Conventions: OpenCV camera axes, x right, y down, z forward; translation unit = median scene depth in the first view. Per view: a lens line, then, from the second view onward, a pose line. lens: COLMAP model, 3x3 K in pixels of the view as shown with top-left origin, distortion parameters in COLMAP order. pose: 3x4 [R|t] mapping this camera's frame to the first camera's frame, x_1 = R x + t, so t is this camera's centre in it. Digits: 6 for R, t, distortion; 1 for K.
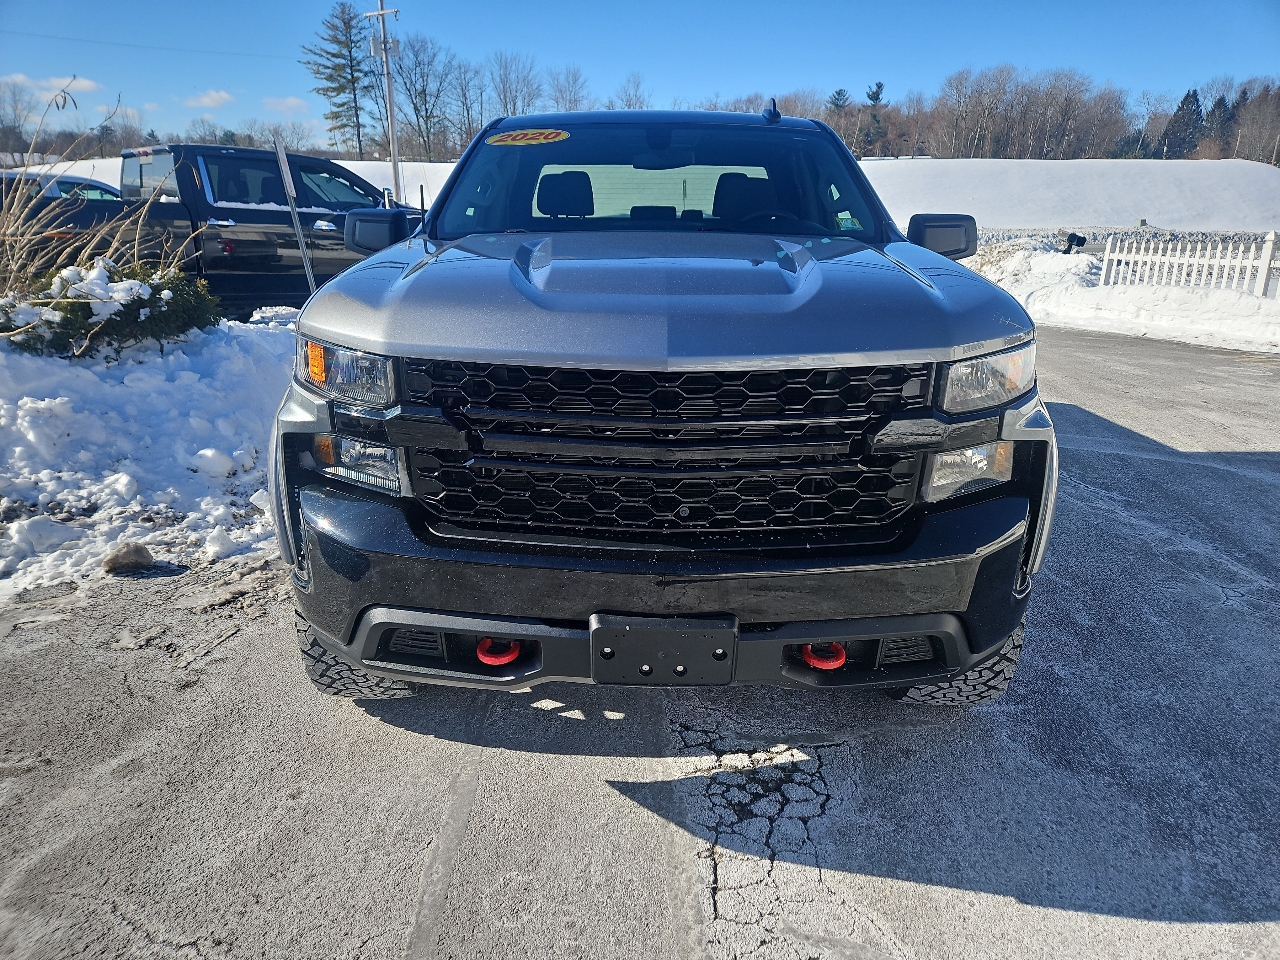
lens RADIAL K [[850.9, 0, 637.9], [0, 850.9, 474.7], [0, 0, 1]] dist [0.076171, -0.058456]
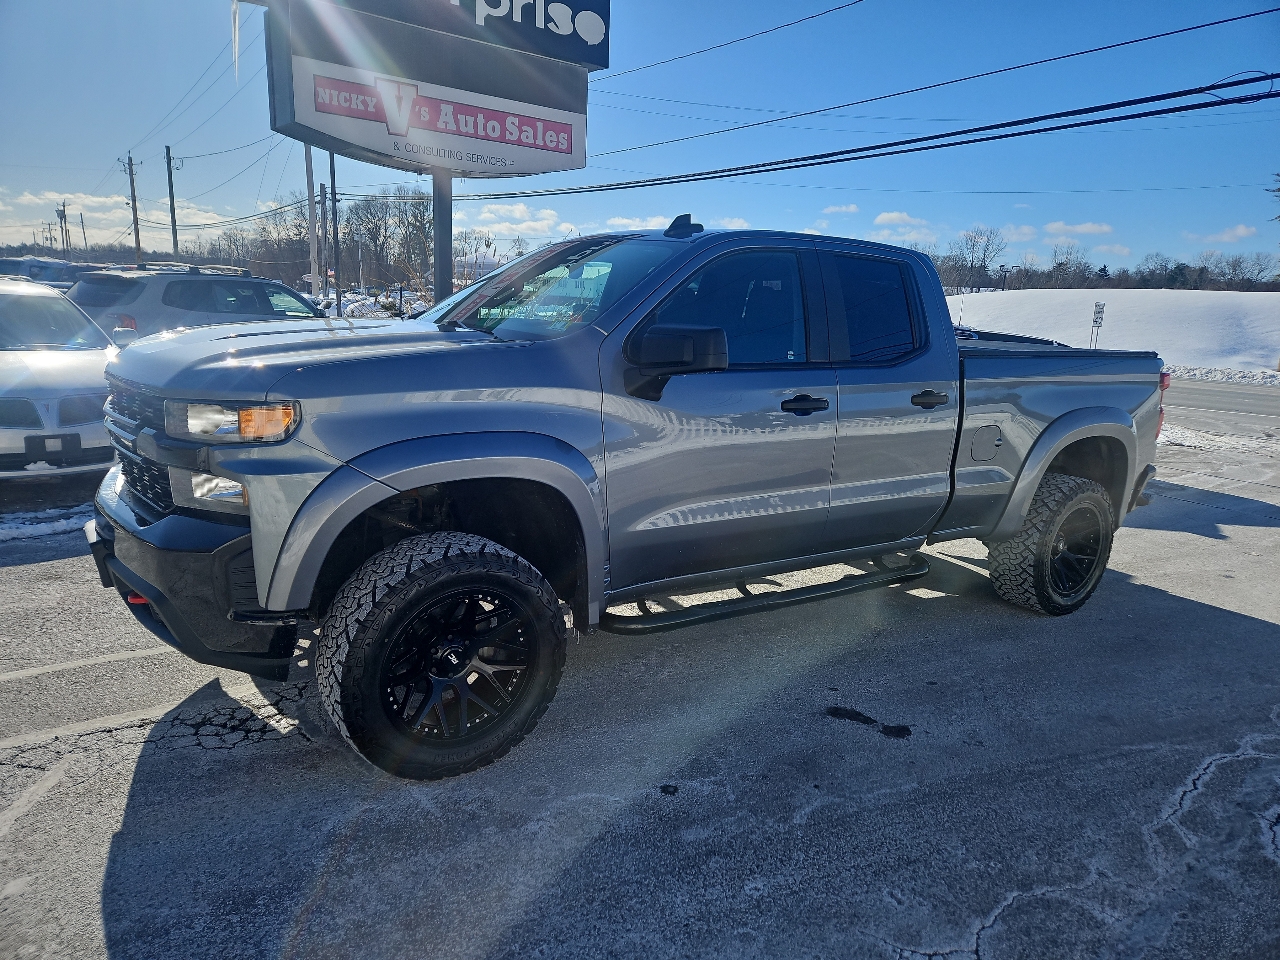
lens RADIAL K [[851.0, 0, 633.2], [0, 851.0, 483.1], [0, 0, 1]] dist [0.076654, -0.057540]
pose [[0.566984, 0.187813, -0.802032, 1.346316], [-0.291487, 0.956407, 0.017901, -0.171335], [0.770431, 0.223632, 0.597013, 0.546641]]
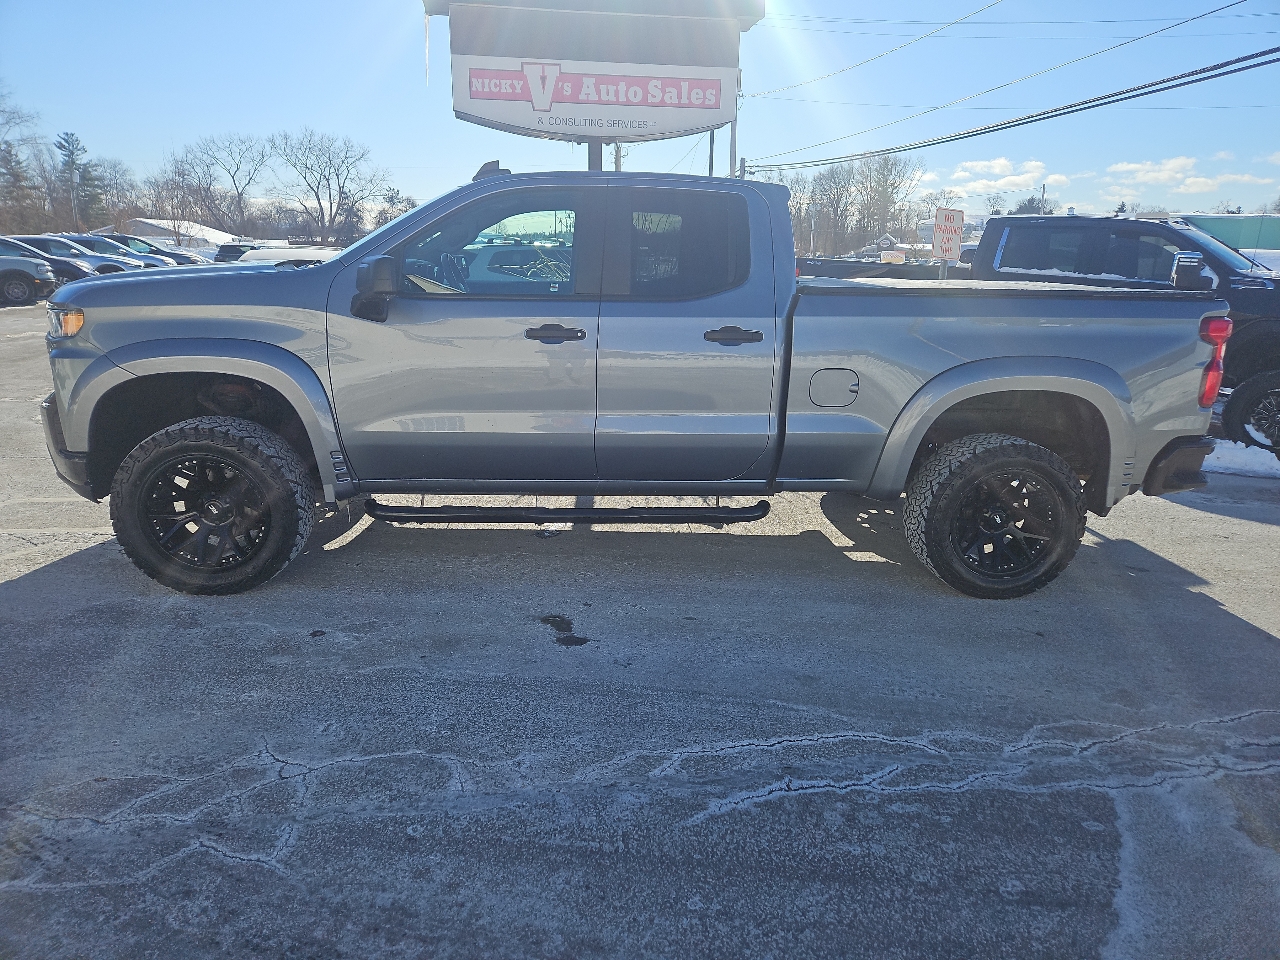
lens RADIAL K [[850.9, 0, 637.9], [0, 850.9, 474.7], [0, 0, 1]] dist [0.076171, -0.058456]
pose [[0.091115, 0.242322, -0.965908, 1.862140], [-0.324549, 0.924212, 0.201247, -0.458565], [0.941470, 0.295148, 0.162855, 1.496703]]
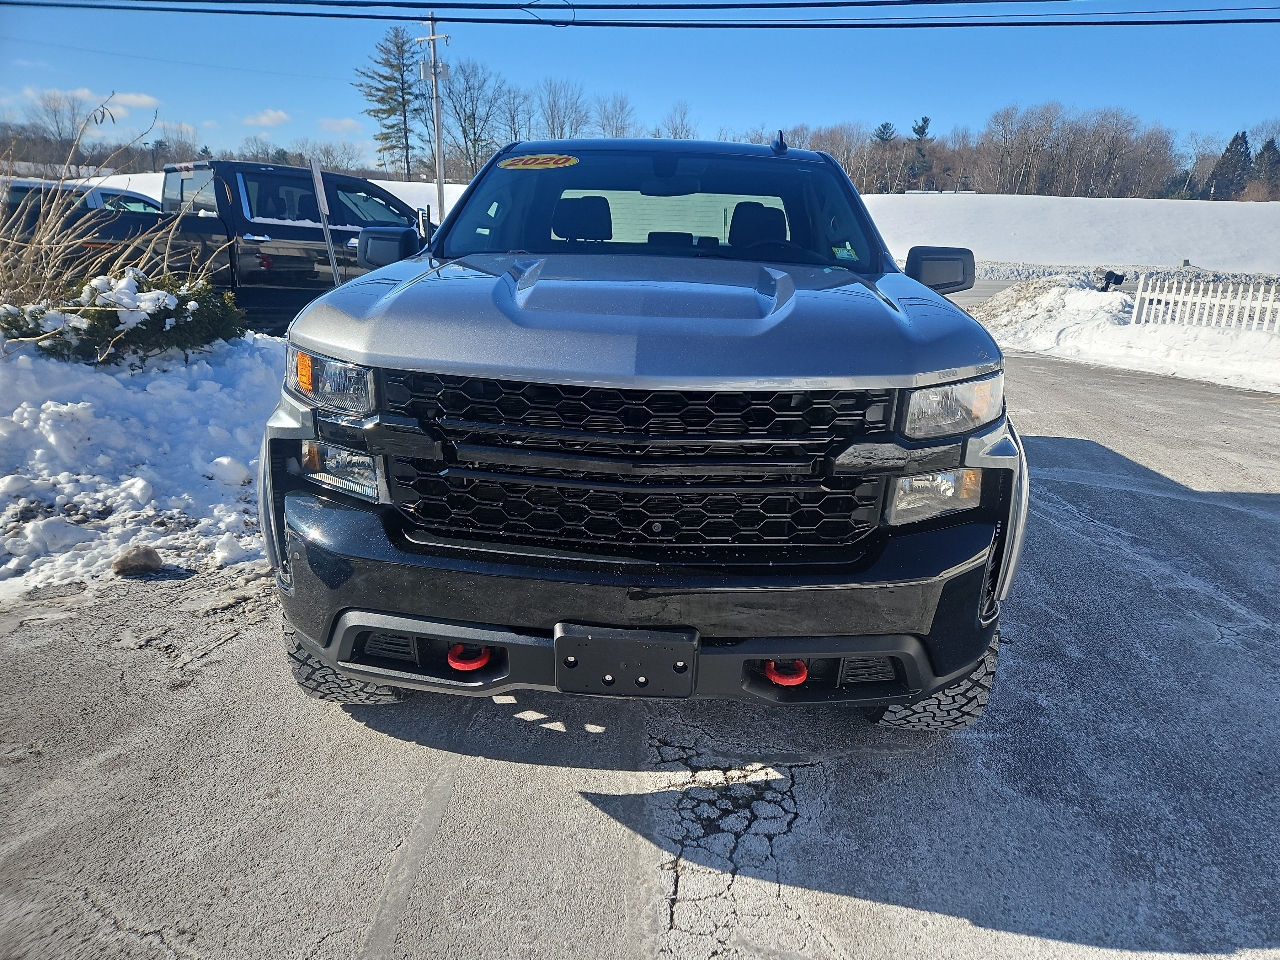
lens RADIAL K [[853.1, 0, 658.6], [0, 853.1, 481.5], [0, 0, 1]] dist [0.075741, -0.056938]
pose [[0.999354, 0.031412, -0.017462, 0.057718], [-0.031784, 0.999264, -0.021470, 0.008127], [0.016775, 0.022012, 0.999617, -0.022070]]
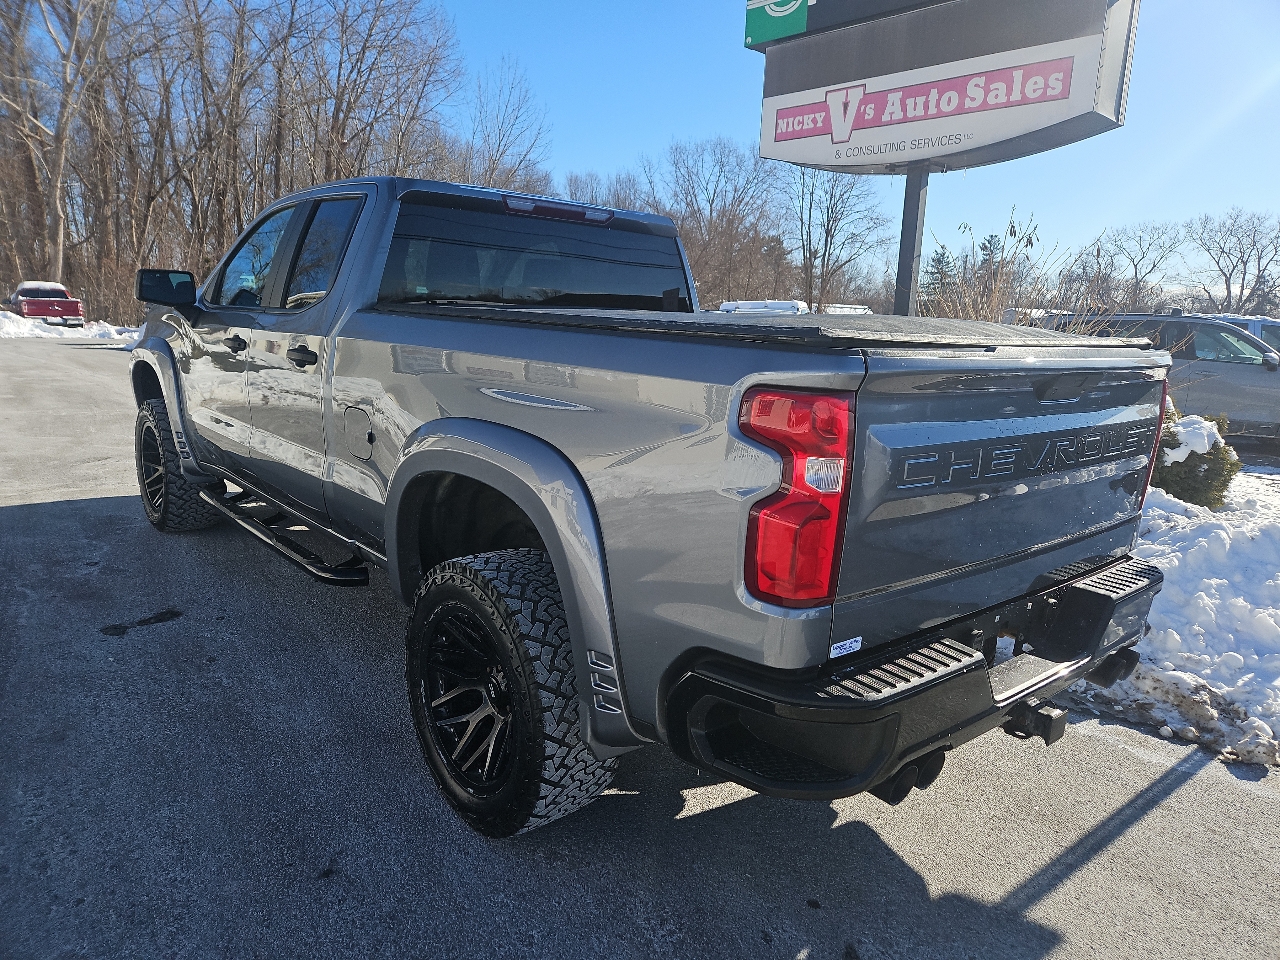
lens RADIAL K [[857.7, 0, 640.0], [0, 857.7, 480.0], [0, 0, 1]] dist [0.078588, -0.071441]
pose [[-0.756001, 0.083004, -0.649286, 0.865118], [-0.248300, 0.881426, 0.401790, -0.909723], [0.605648, 0.464972, -0.645749, 3.023981]]
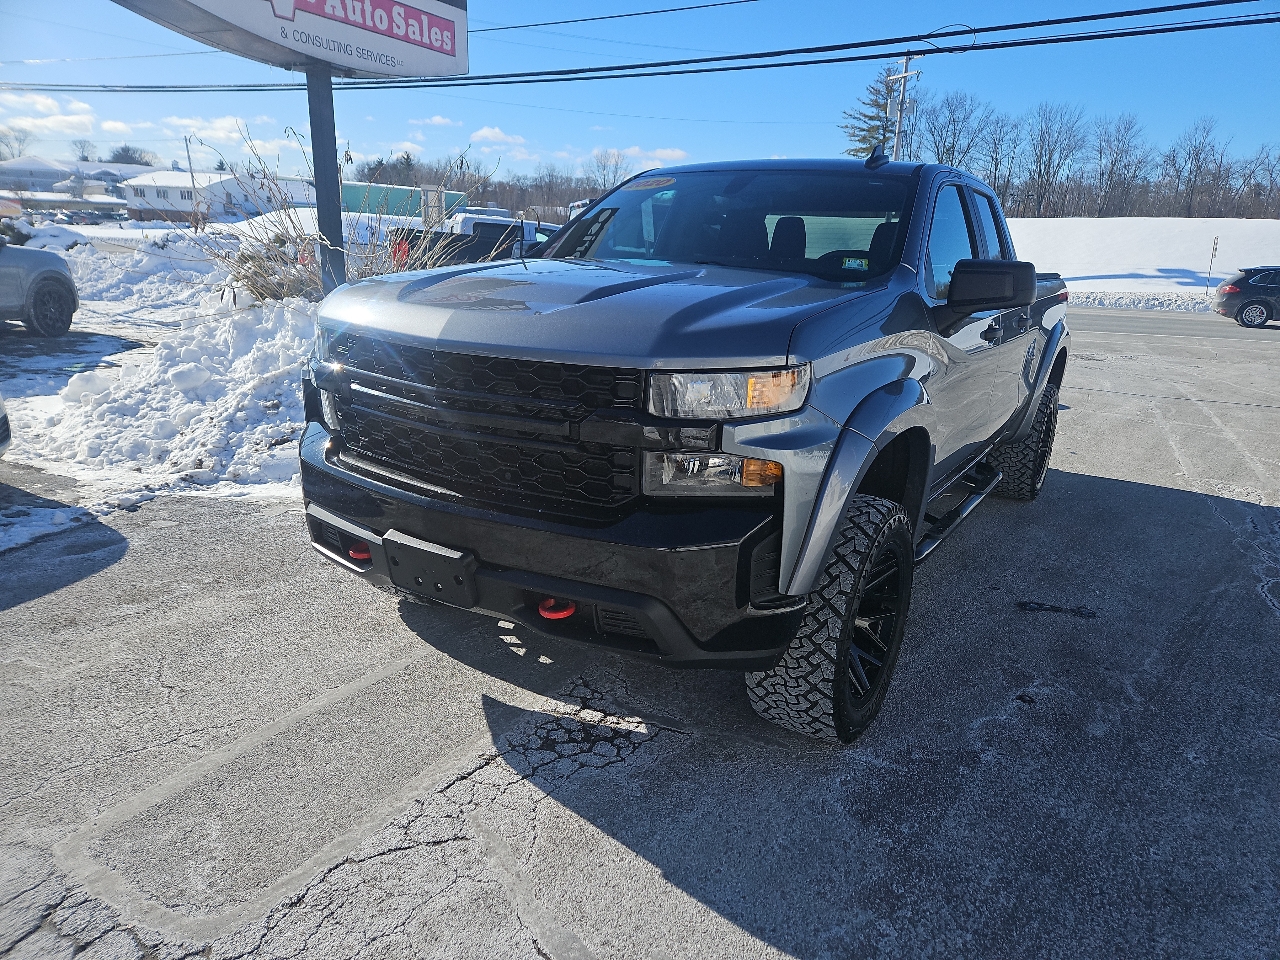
lens RADIAL K [[850.5, 0, 658.4], [0, 850.5, 491.6], [0, 0, 1]] dist [0.080960, -0.060774]
pose [[0.858279, 0.168849, -0.484611, 0.667301], [-0.188382, 0.982059, 0.008534, 0.011191], [0.477357, 0.083968, 0.874688, 0.015446]]
